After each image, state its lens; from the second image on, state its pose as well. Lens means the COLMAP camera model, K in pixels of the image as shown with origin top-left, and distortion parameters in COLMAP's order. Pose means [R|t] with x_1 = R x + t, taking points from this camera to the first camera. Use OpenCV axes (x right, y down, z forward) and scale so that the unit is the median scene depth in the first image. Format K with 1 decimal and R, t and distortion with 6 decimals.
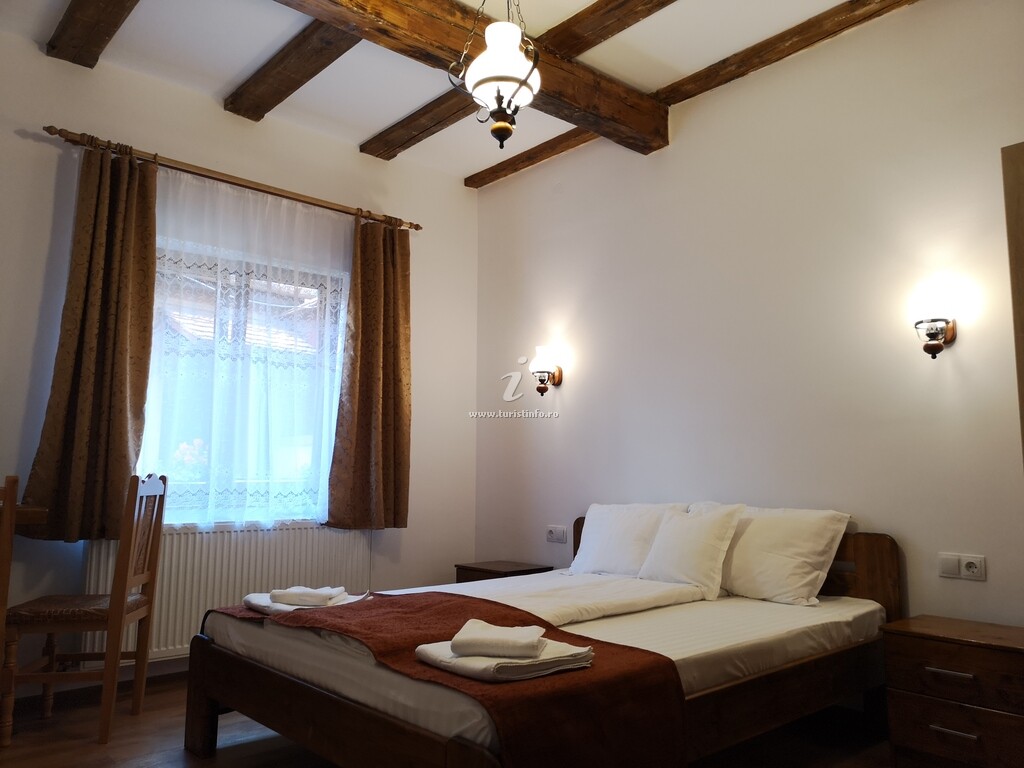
lens RADIAL K [[790.7, 0, 514.9], [0, 790.7, 384.7], [0, 0, 1]] dist [0.043320, 0.000192]
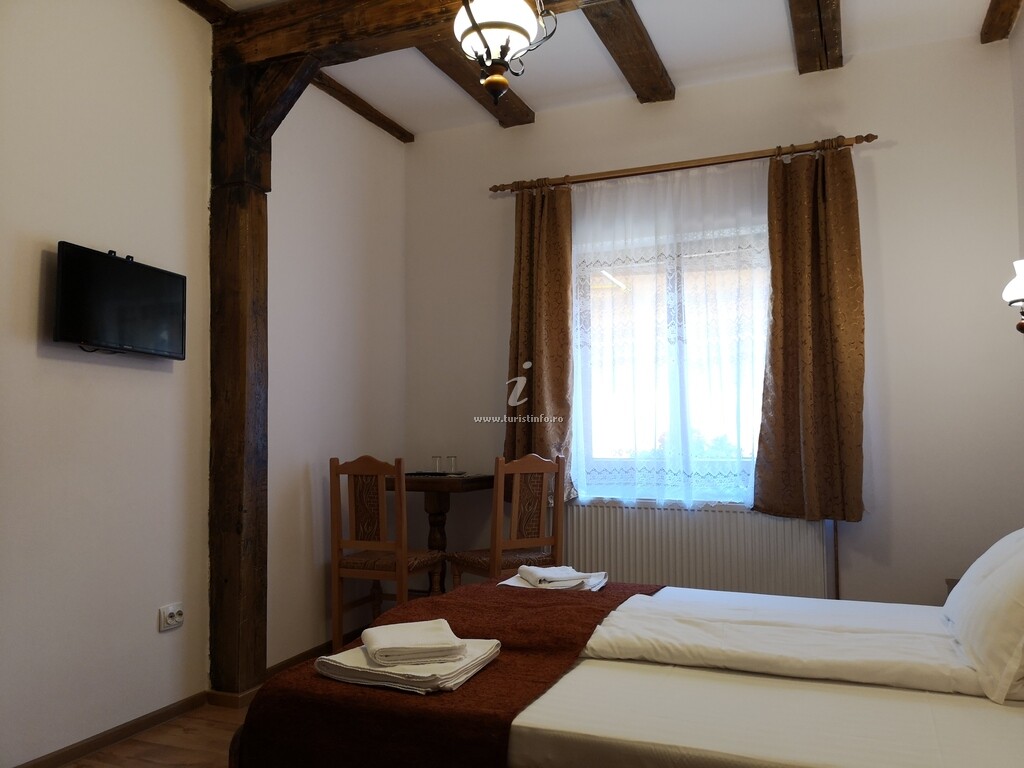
lens RADIAL K [[790.7, 0, 515.0], [0, 790.7, 382.9], [0, 0, 1]] dist [0.043320, 0.000192]
pose [[0.433001, -0.068021, -0.898823, 0.495171], [0.107709, 0.993909, -0.023329, 0.024764], [0.894935, -0.086709, 0.437690, 0.387365]]
